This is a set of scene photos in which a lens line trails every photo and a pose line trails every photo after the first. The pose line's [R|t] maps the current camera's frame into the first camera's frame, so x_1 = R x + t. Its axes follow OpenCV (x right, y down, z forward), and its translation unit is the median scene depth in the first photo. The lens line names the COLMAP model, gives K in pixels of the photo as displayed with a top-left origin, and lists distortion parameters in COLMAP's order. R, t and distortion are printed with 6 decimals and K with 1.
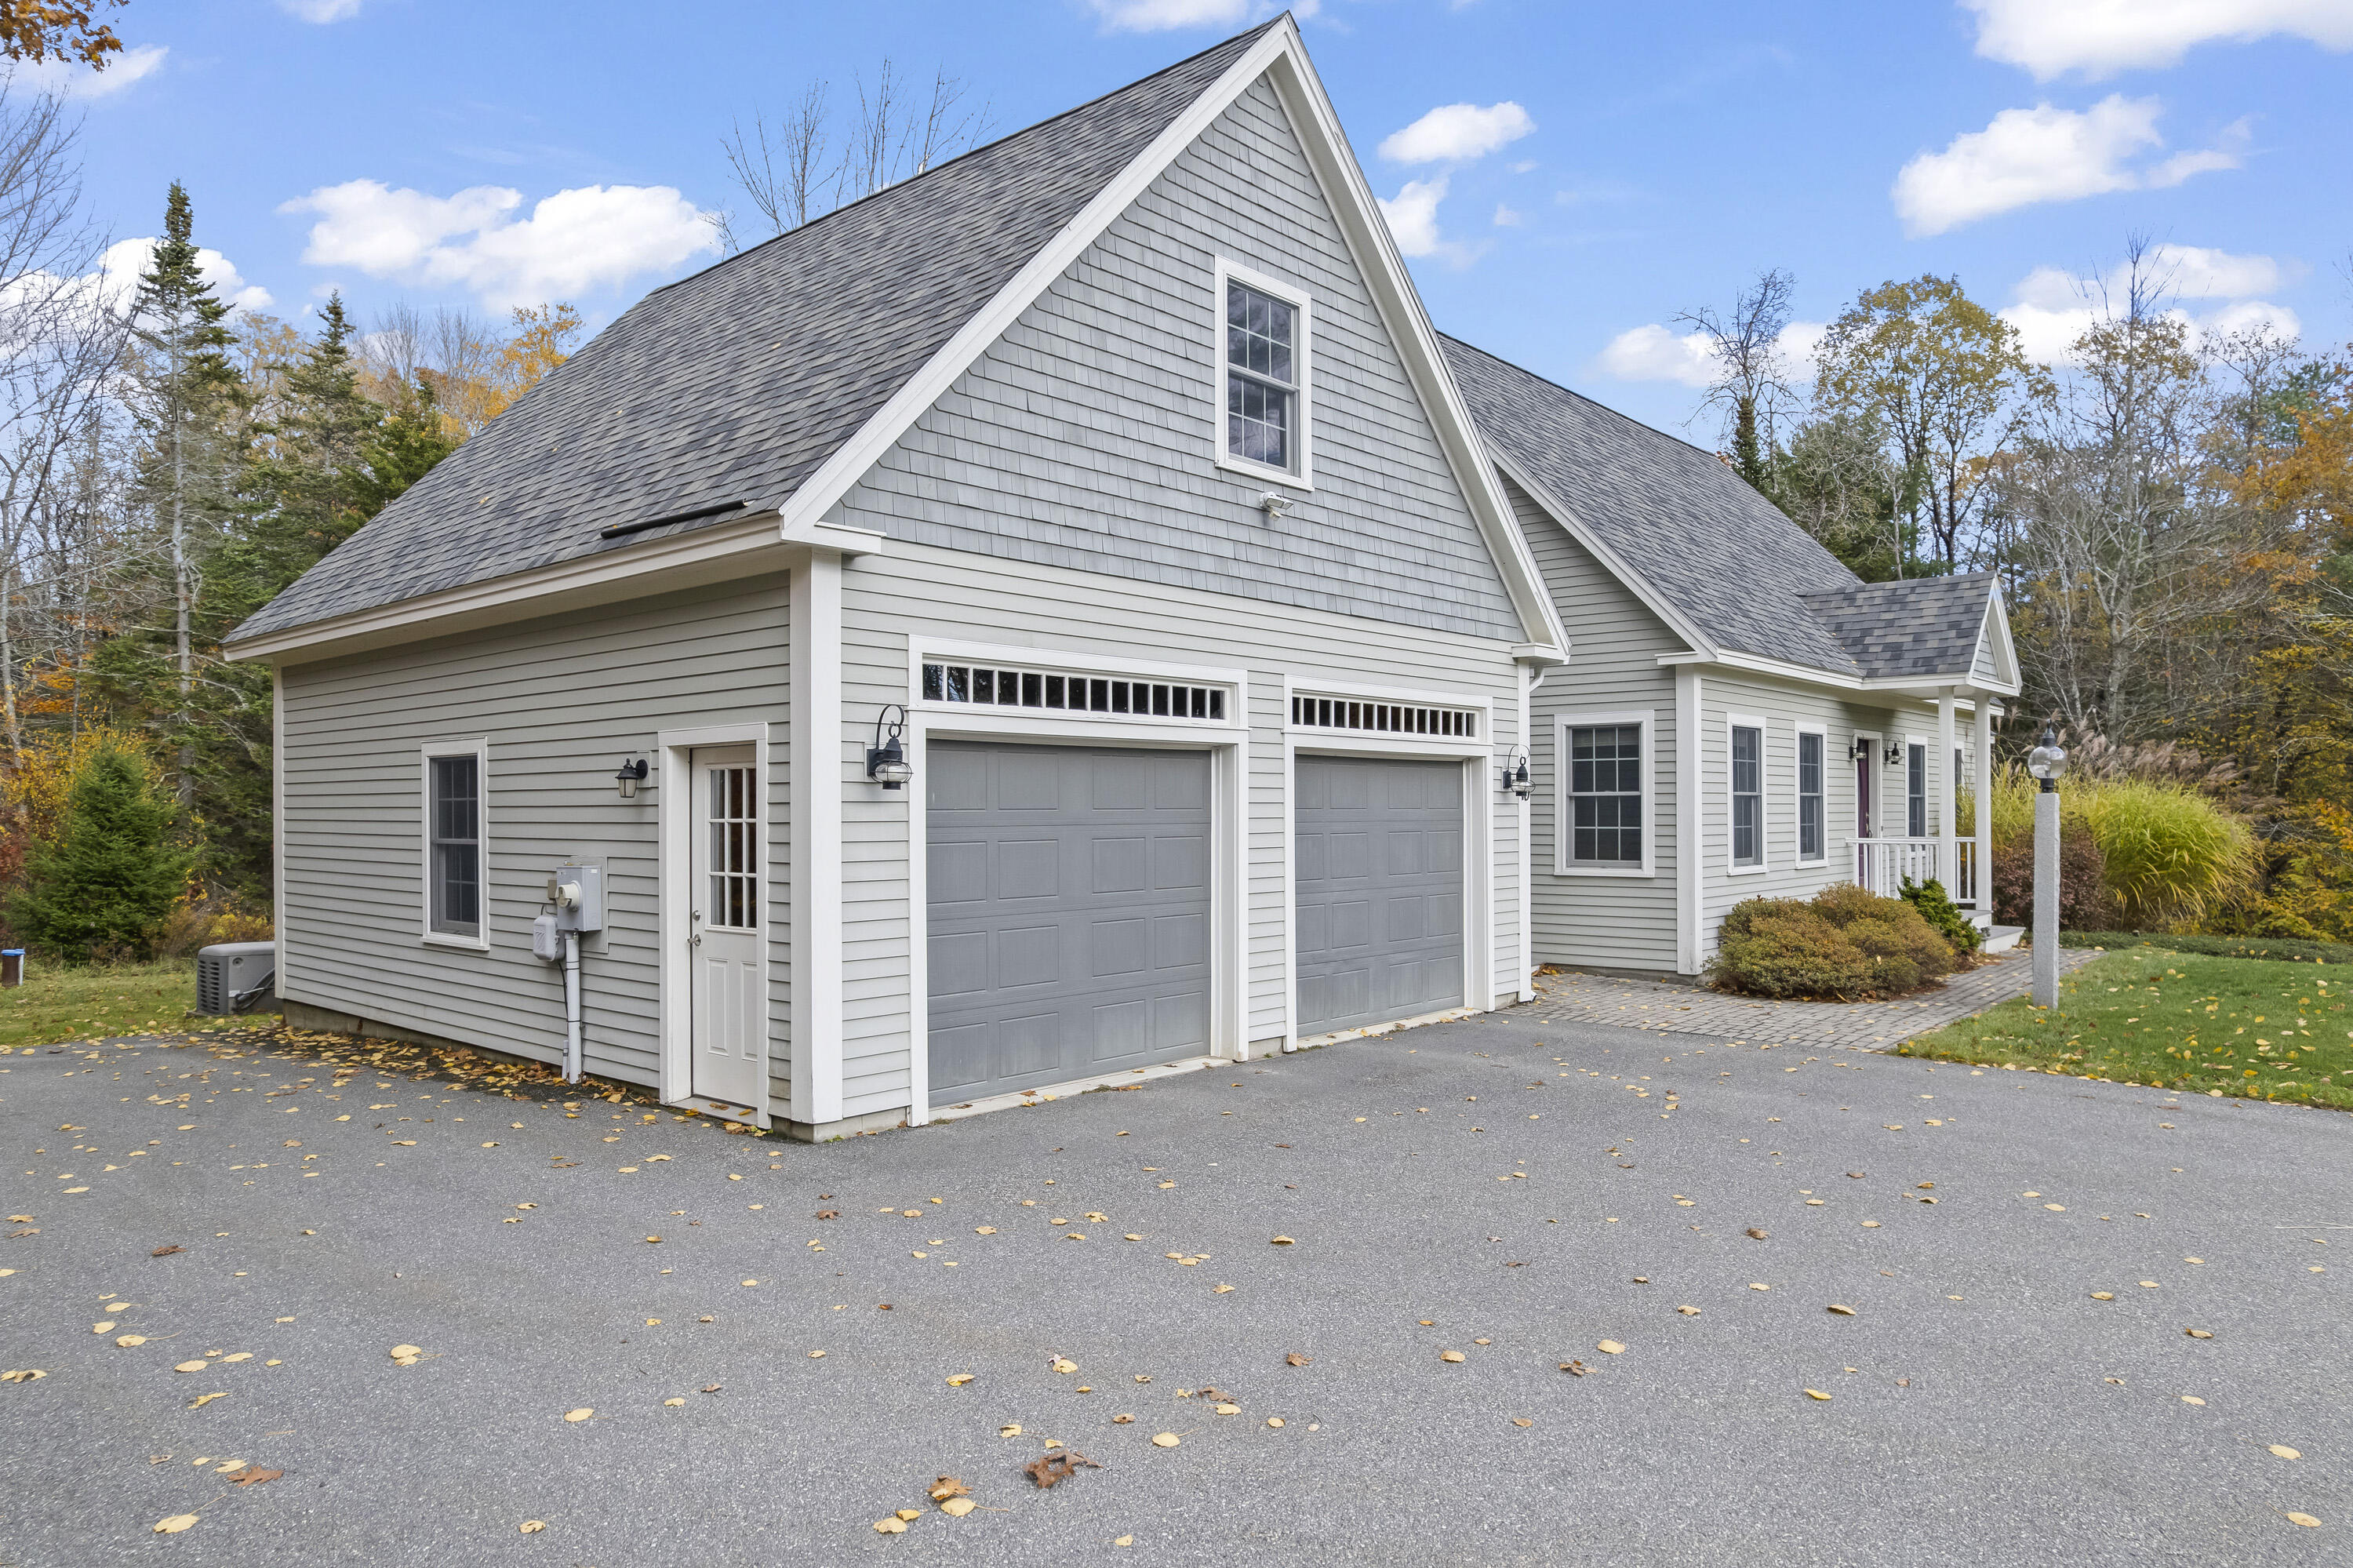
lens RADIAL K [[1497.3, 0, 1216.5], [0, 1497.3, 813.7], [0, 0, 1]] dist [-0.057427, 0.057077]
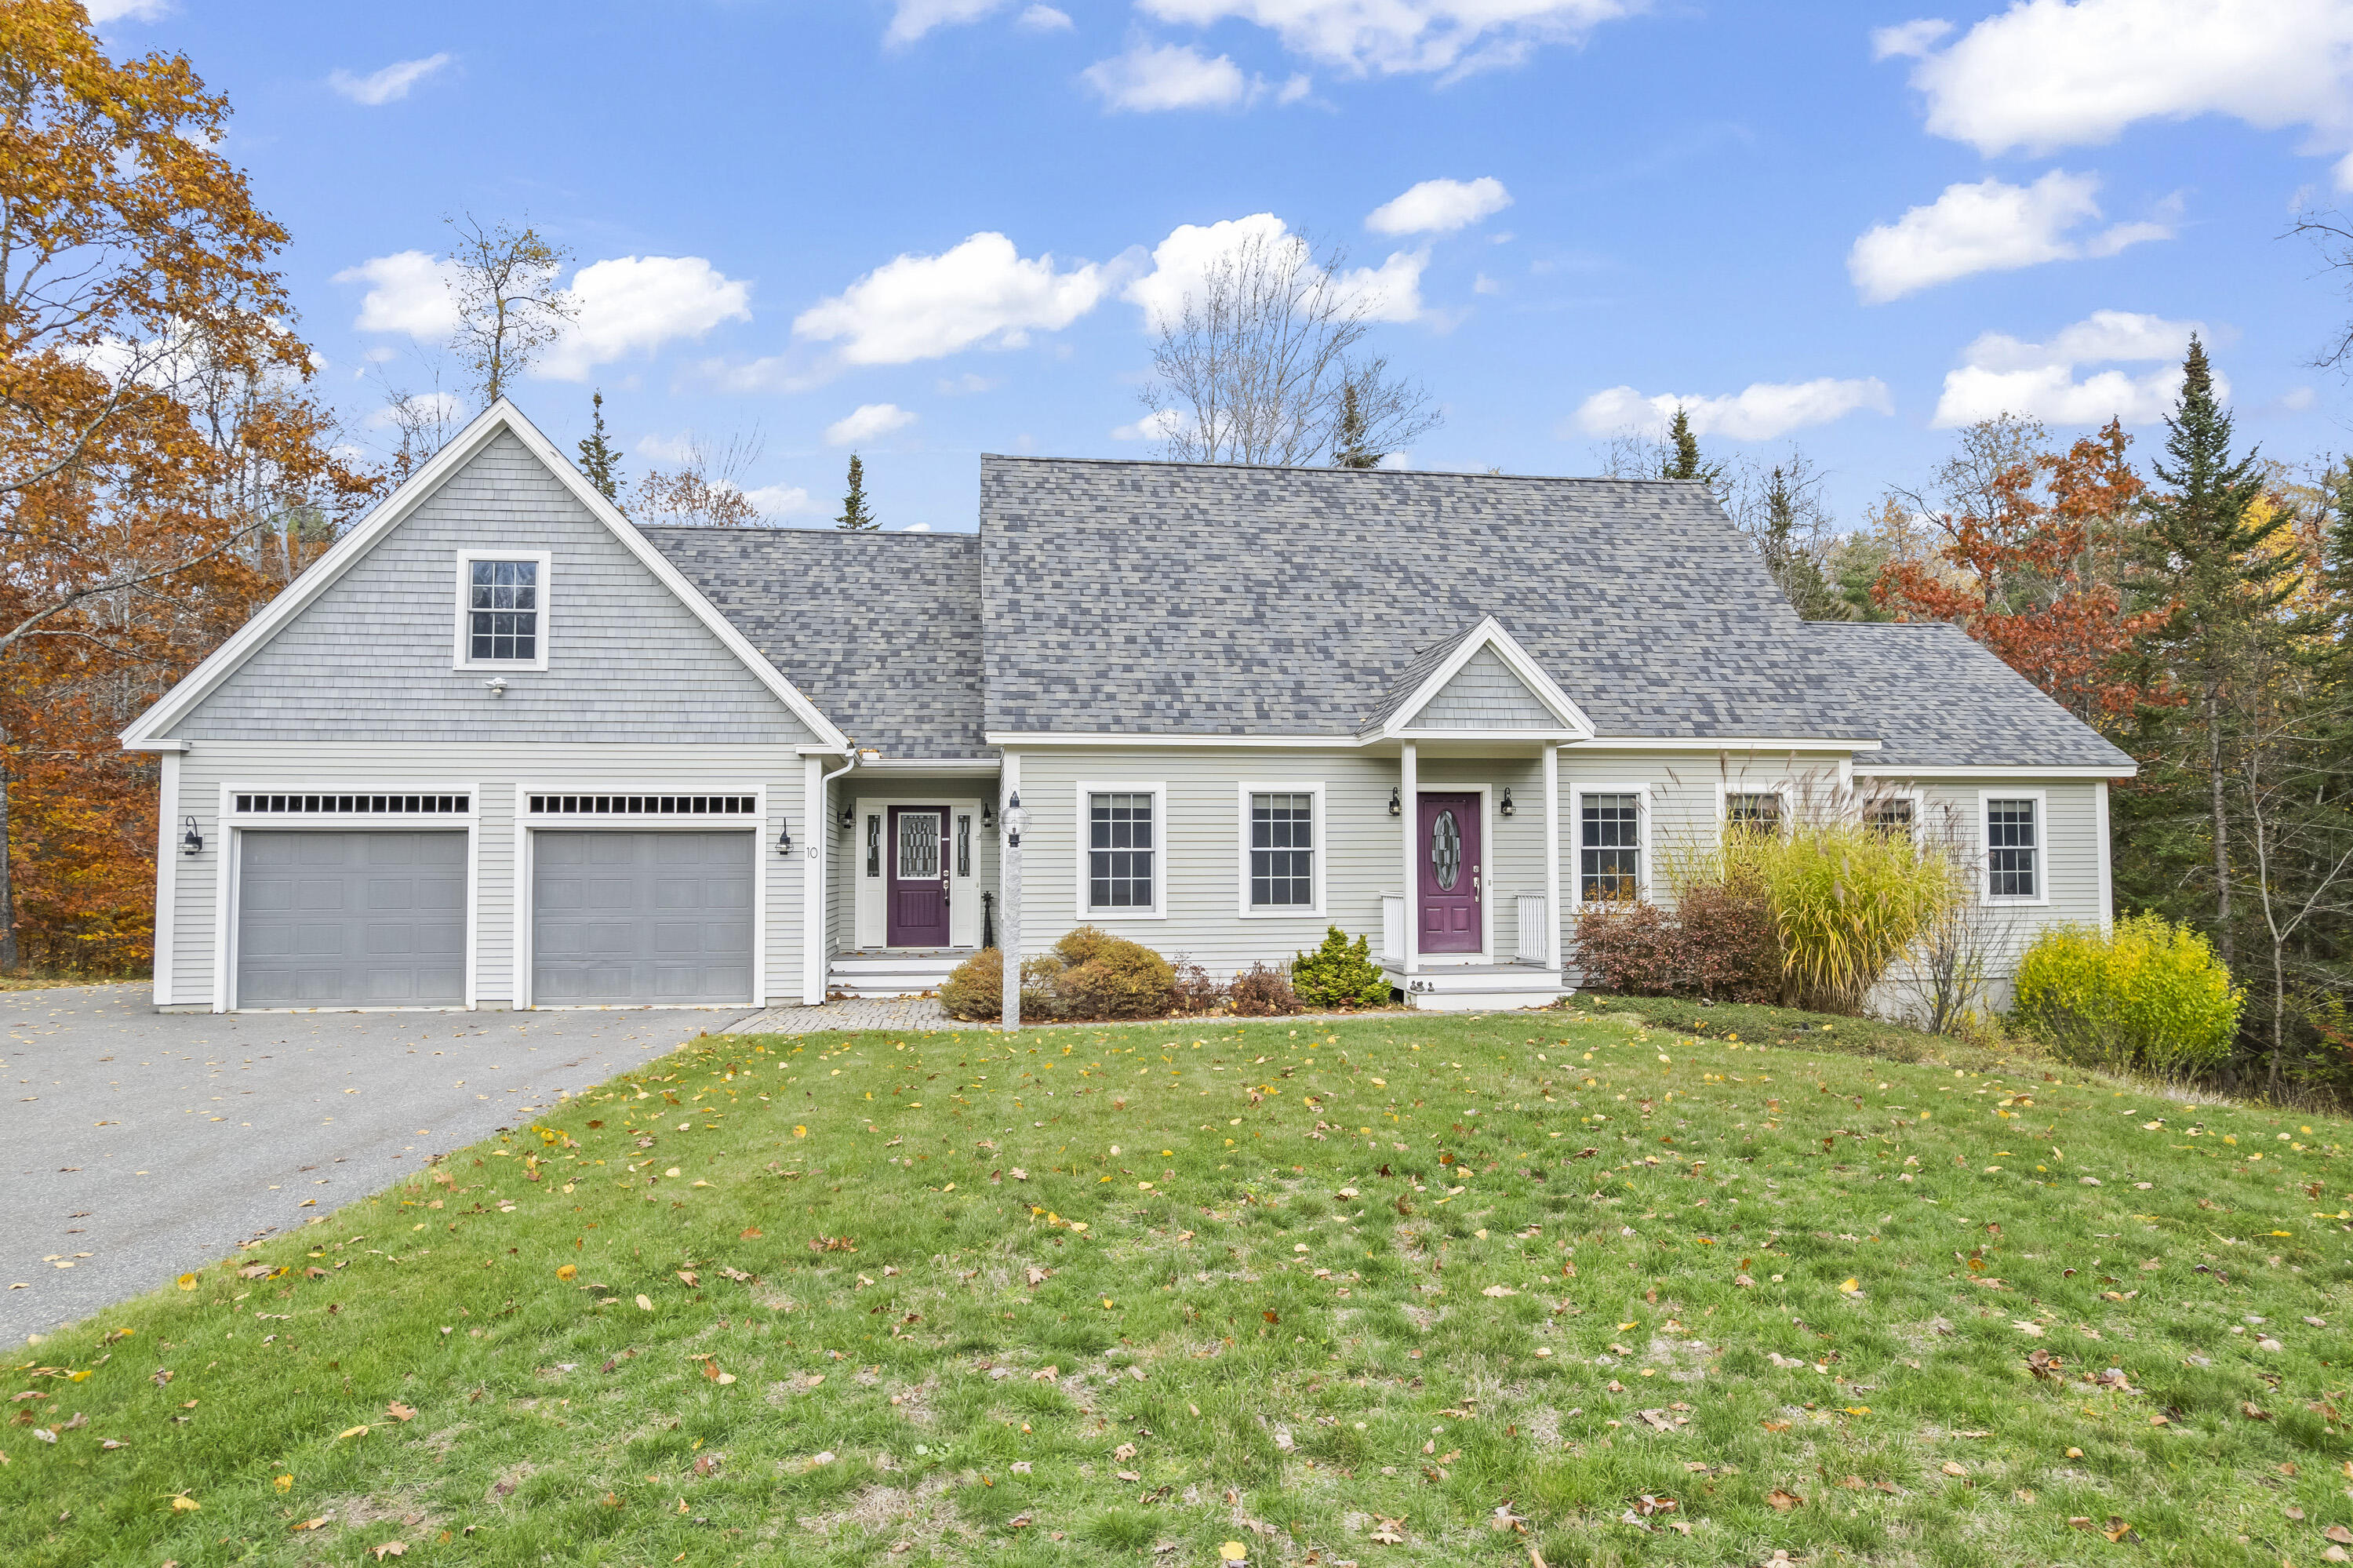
lens RADIAL K [[1554.8, 0, 1183.4], [0, 1554.8, 792.8], [0, 0, 1]] dist [-0.061576, 0.061788]
pose [[0.755119, -0.027325, -0.655018, 1.789659], [-0.000727, 0.999095, -0.042517, -0.010407], [0.655588, 0.032581, 0.754416, 0.191723]]
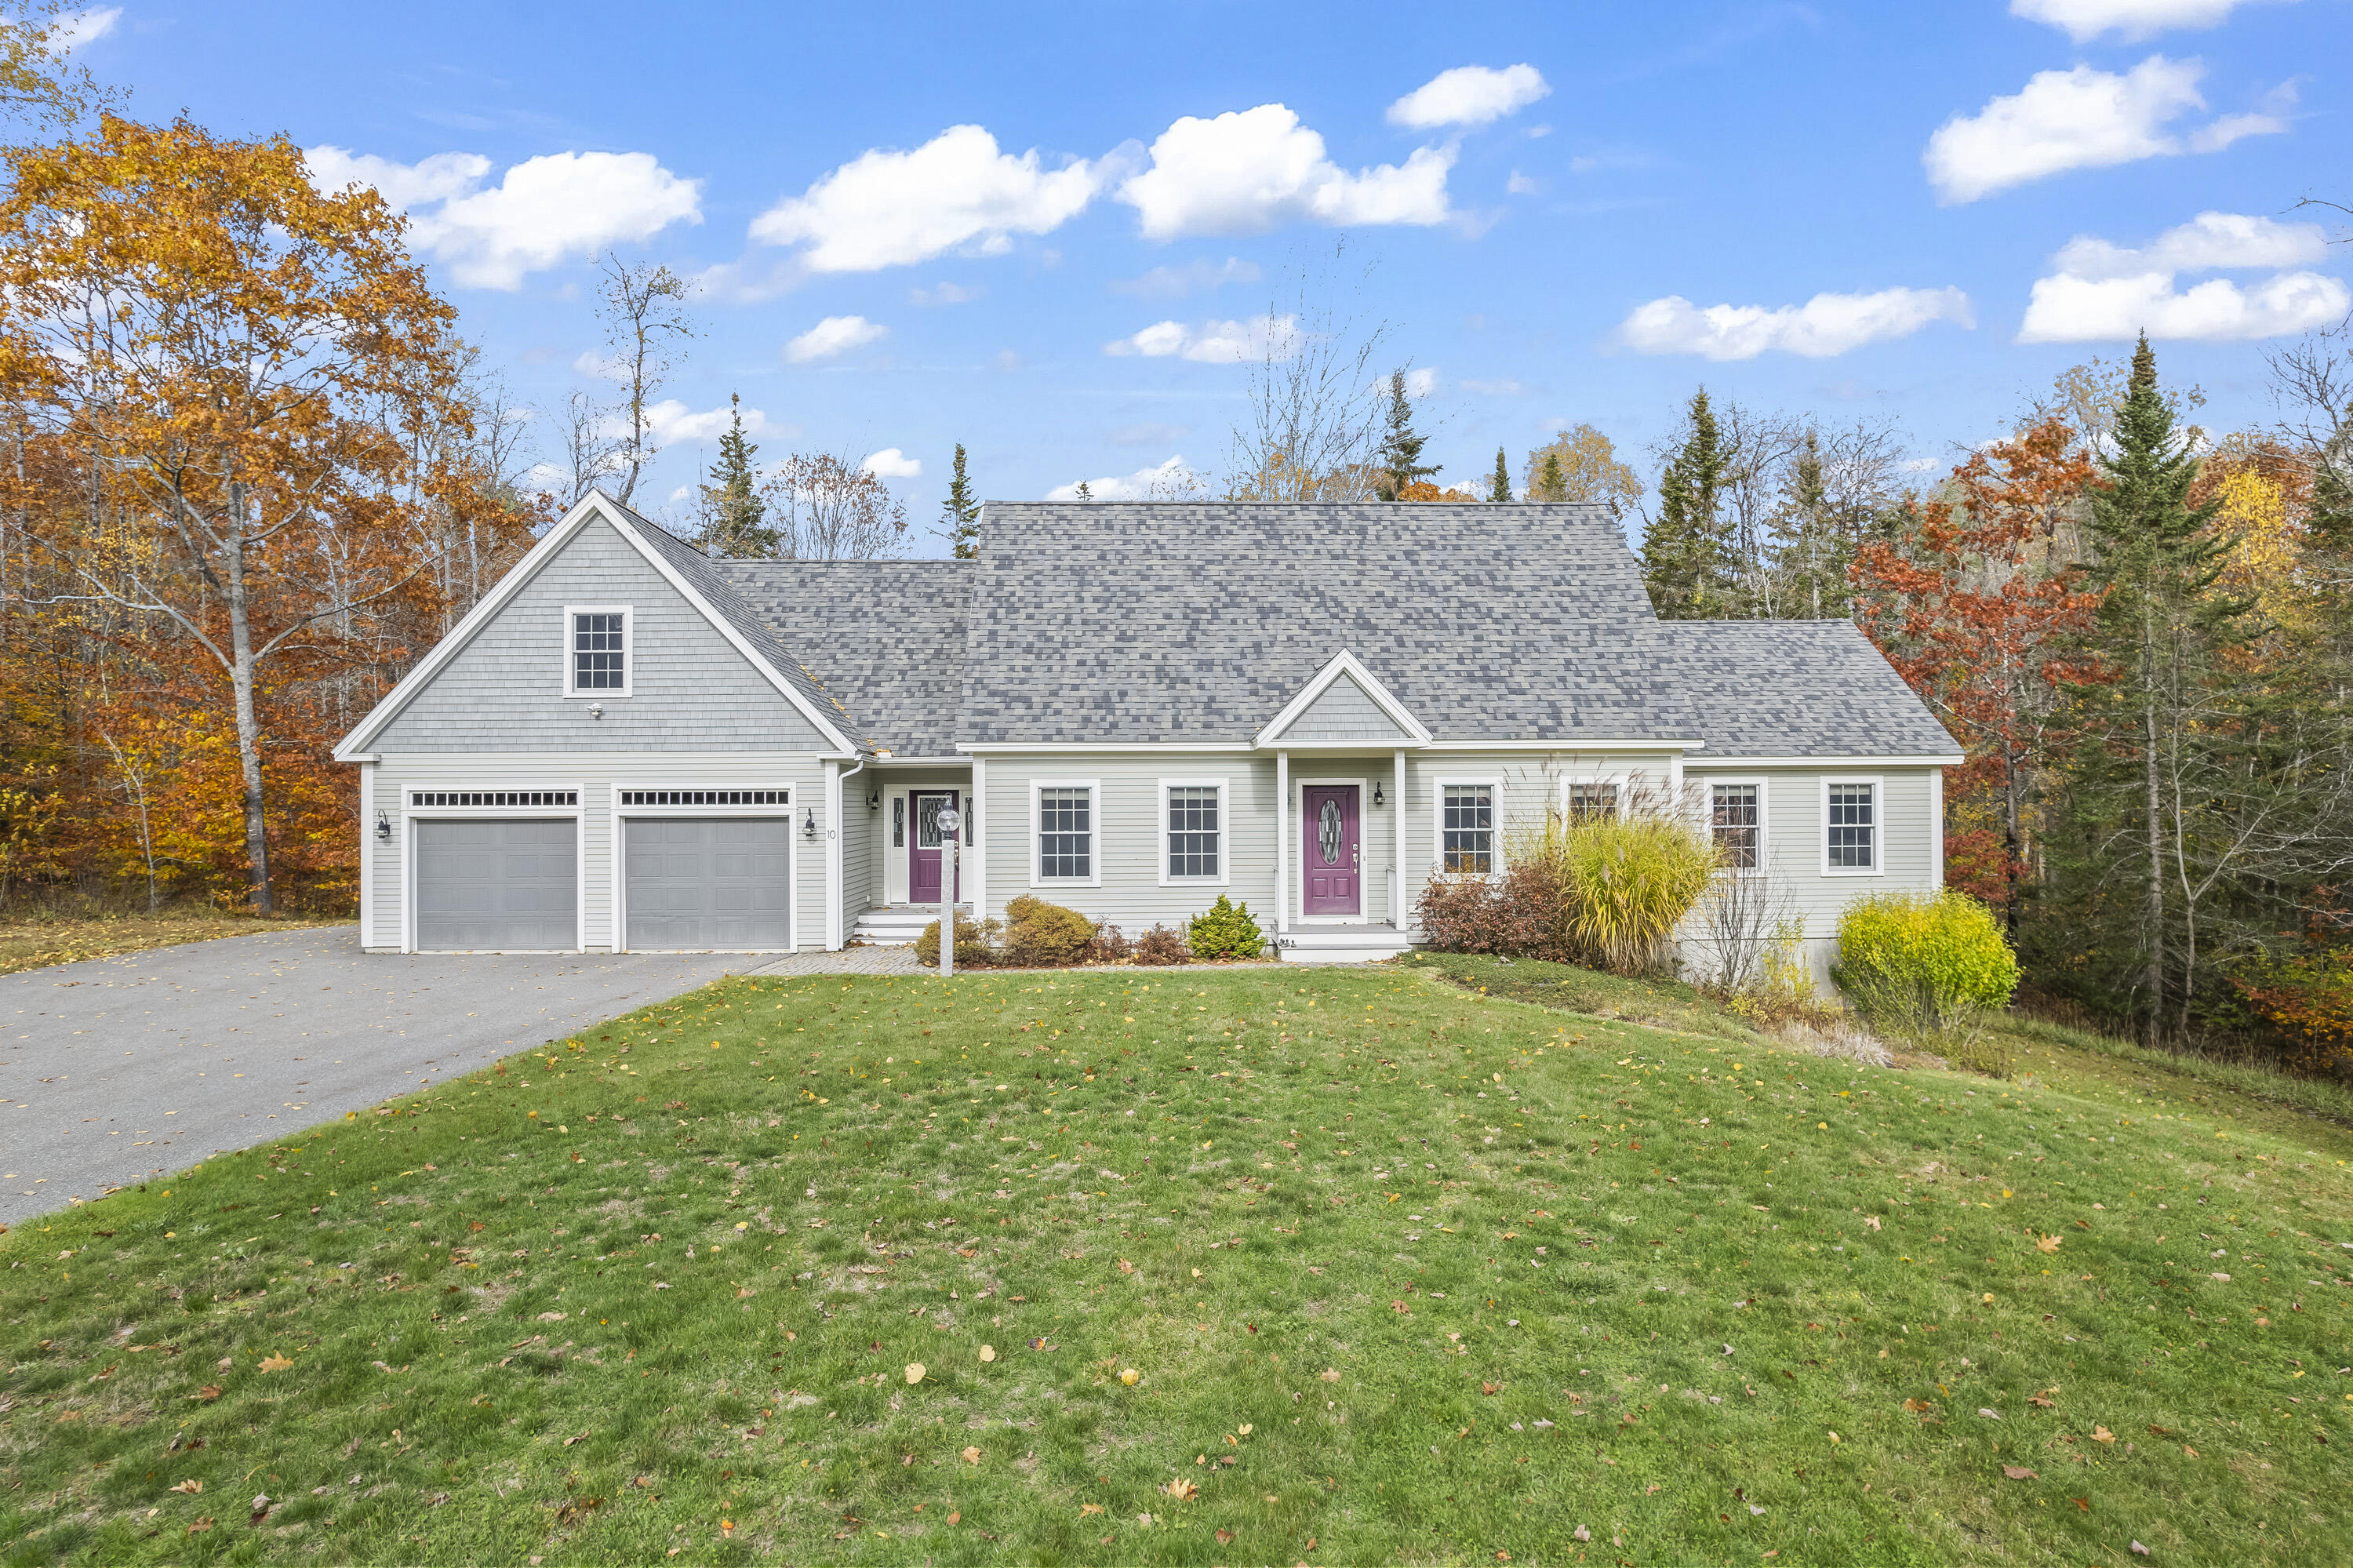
lens RADIAL K [[1564.1, 0, 1176.5], [0, 1564.1, 784.0], [0, 0, 1]] dist [-0.054890, 0.050561]
pose [[0.670059, -0.000565, -0.742308, 2.385570], [0.000852, 1.000000, 0.000008, -0.093446], [0.742308, -0.000638, 0.670059, 0.077604]]
